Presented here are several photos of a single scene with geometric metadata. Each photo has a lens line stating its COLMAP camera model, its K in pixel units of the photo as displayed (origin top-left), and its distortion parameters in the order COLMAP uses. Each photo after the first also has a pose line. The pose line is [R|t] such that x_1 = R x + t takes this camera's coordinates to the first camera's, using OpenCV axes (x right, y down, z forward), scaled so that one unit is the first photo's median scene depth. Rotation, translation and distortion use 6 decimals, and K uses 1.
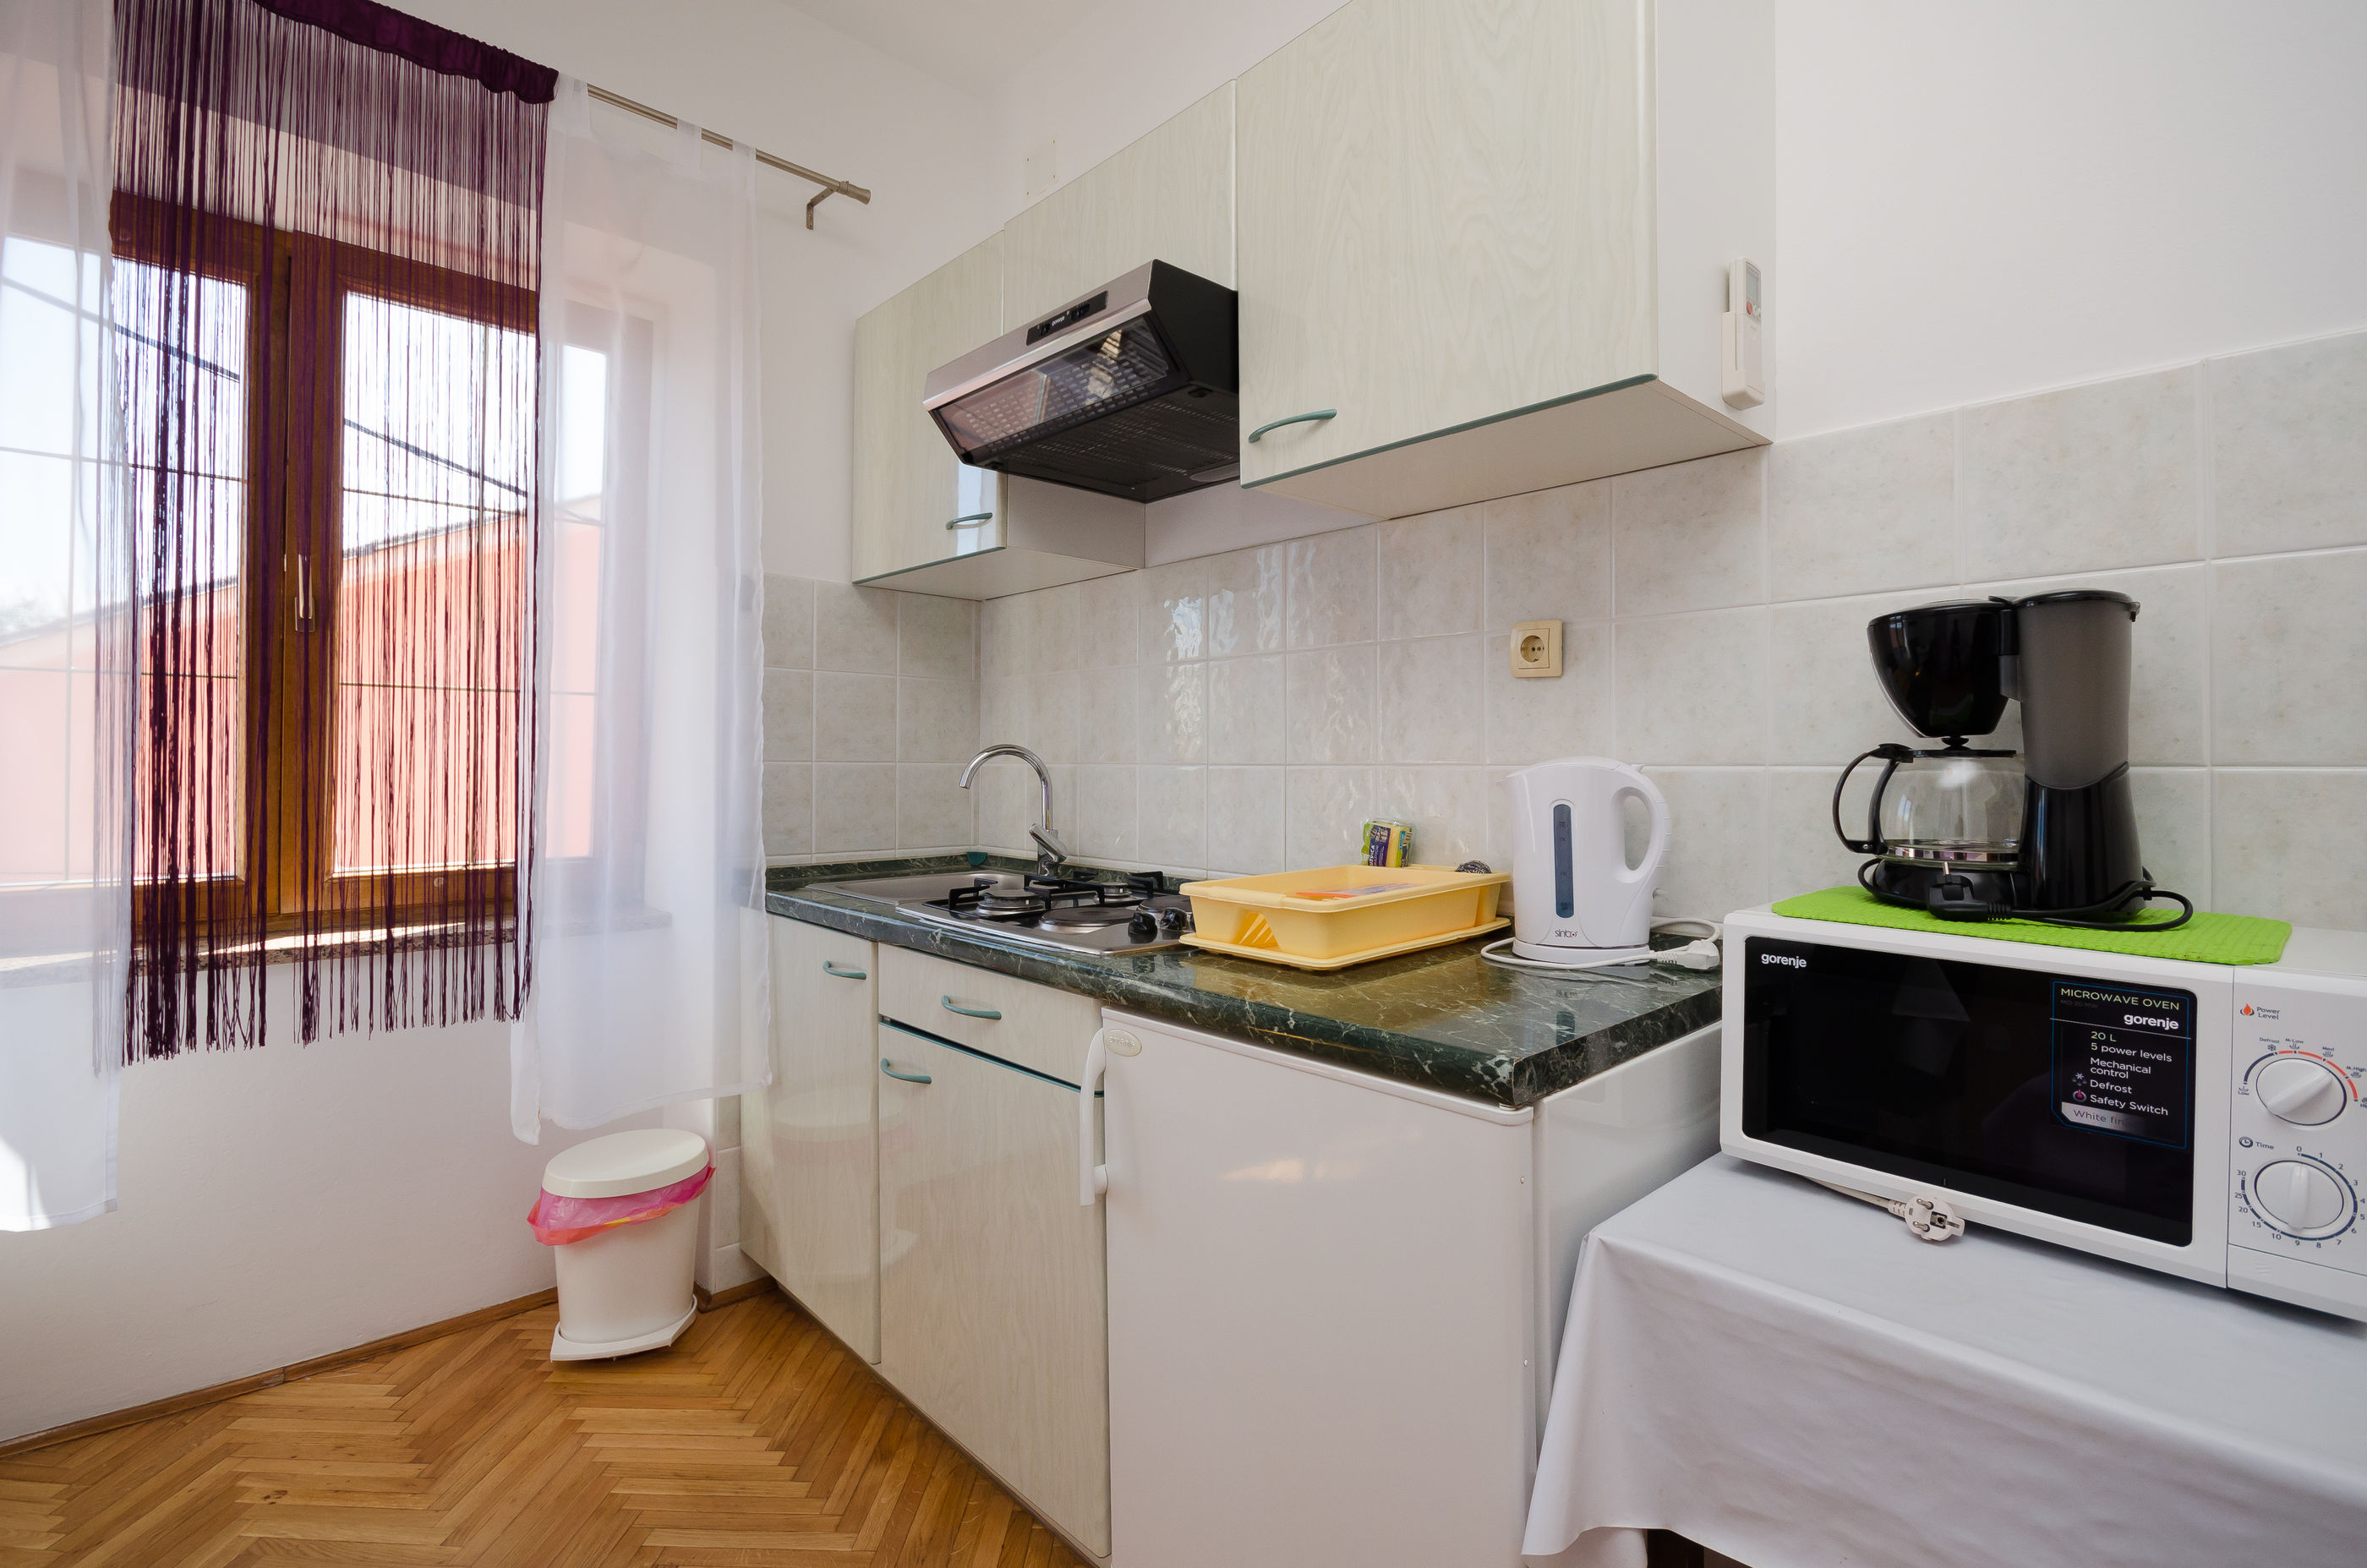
lens RADIAL K [[1076.6, 0, 1158.0], [0, 1076.6, 751.4], [0, 0, 1]] dist [0.010043, -0.011931]
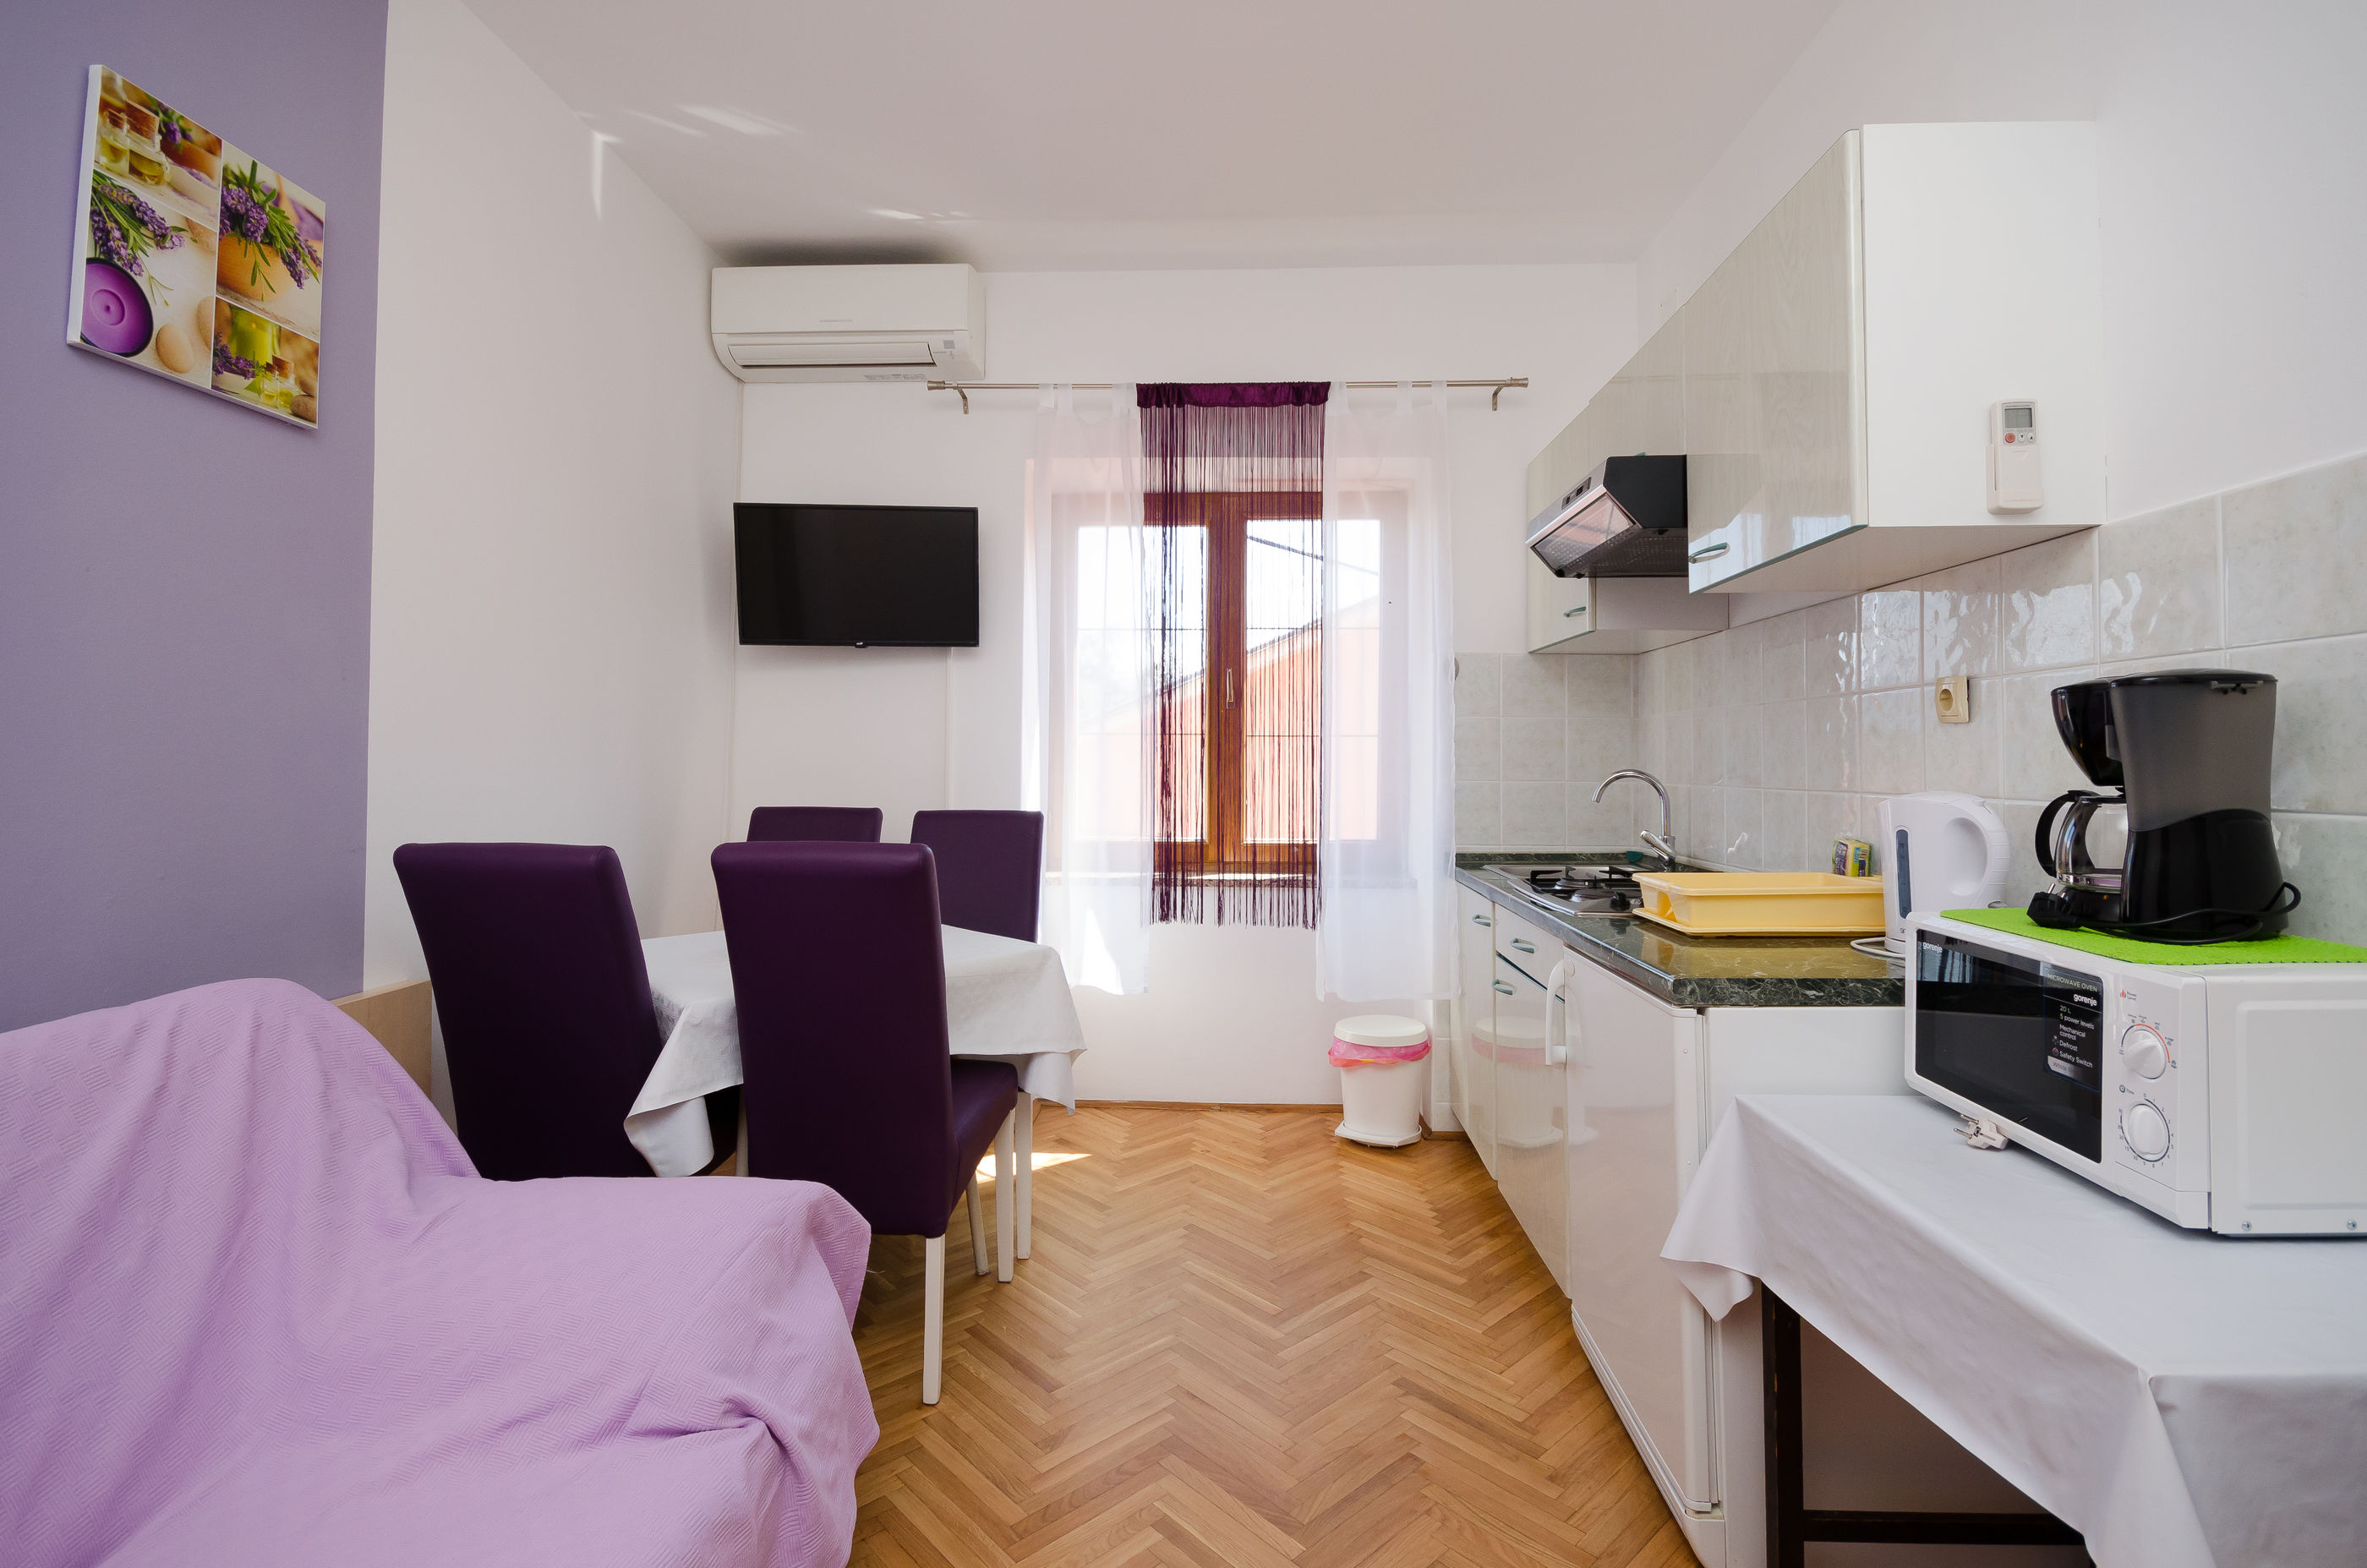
lens RADIAL K [[982.7, 0, 1193.8], [0, 982.7, 748.3], [0, 0, 1]] dist [0.000291, -0.011193]
pose [[0.713809, -0.015604, -0.700167, 0.417093], [0.008834, 0.999873, -0.013277, -0.028097], [0.700285, 0.003292, 0.713856, -0.296557]]
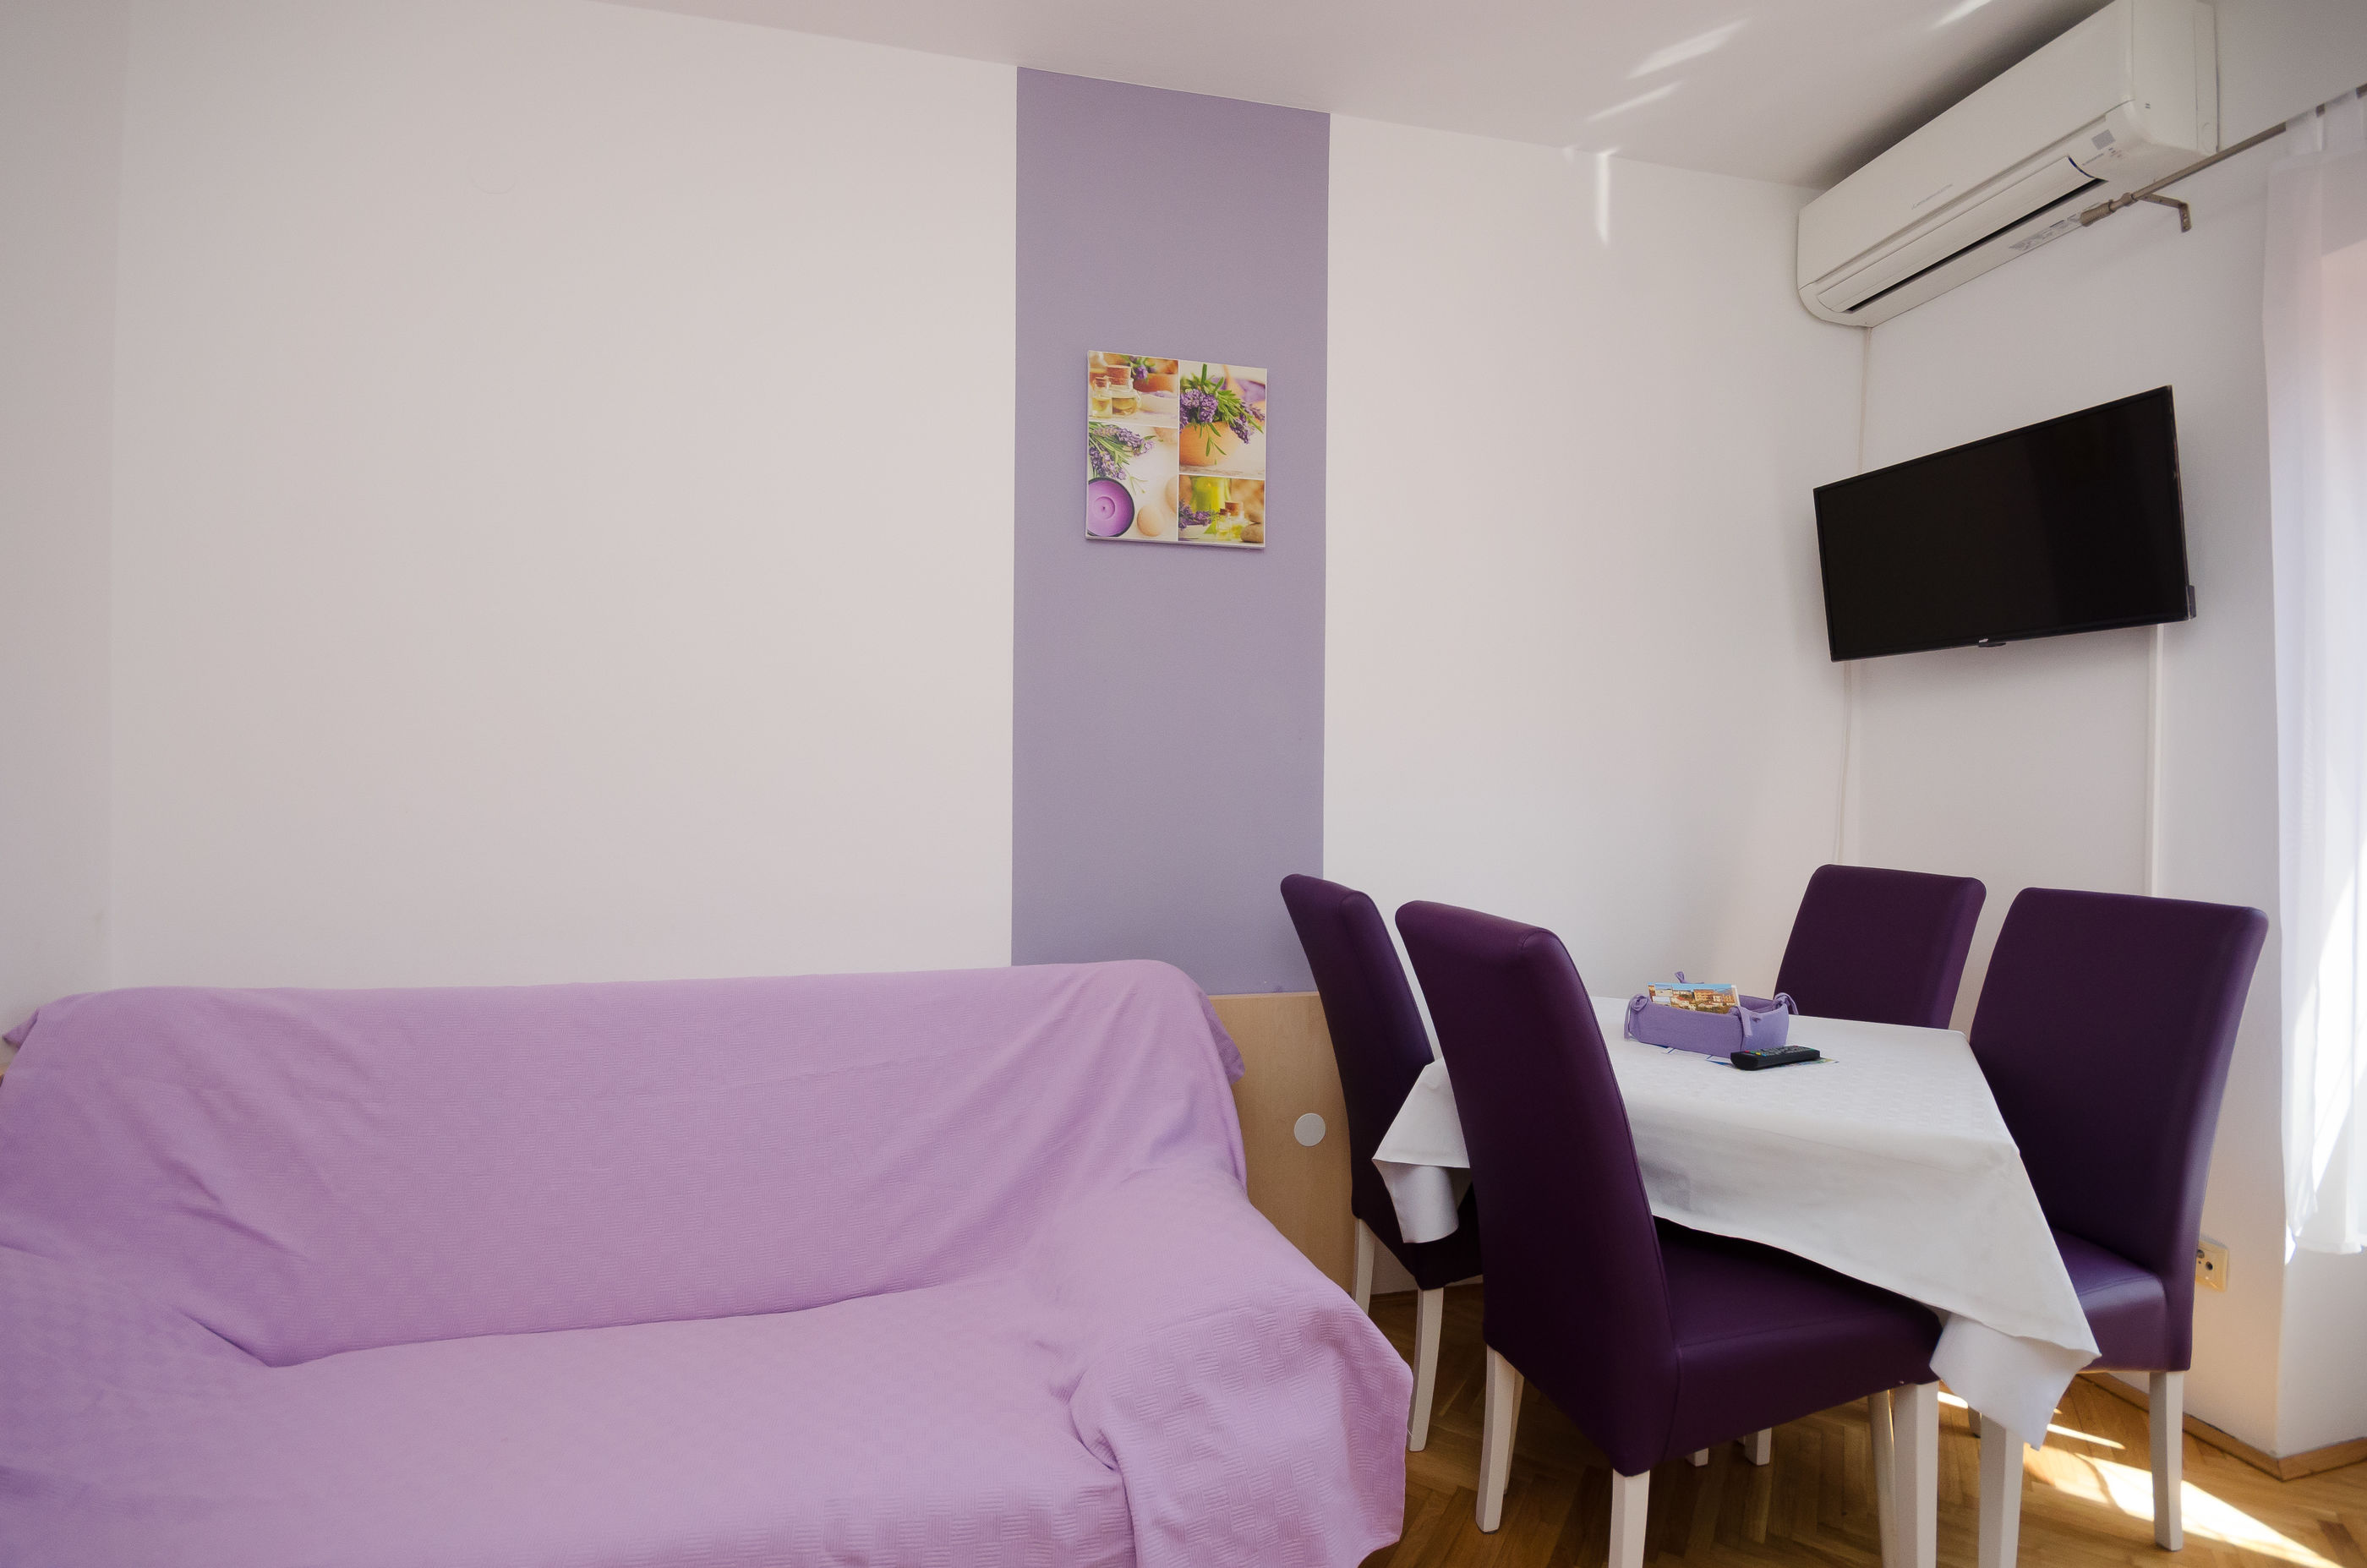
lens RADIAL K [[1063.3, 0, 1276.4], [0, 1063.3, 788.0], [0, 0, 1]] dist [-0.000713, -0.000225]
pose [[-0.443571, -0.010068, -0.896183, 0.349273], [-0.005065, 0.999949, -0.008727, -0.042105], [0.896225, 0.000668, -0.443600, 0.308112]]
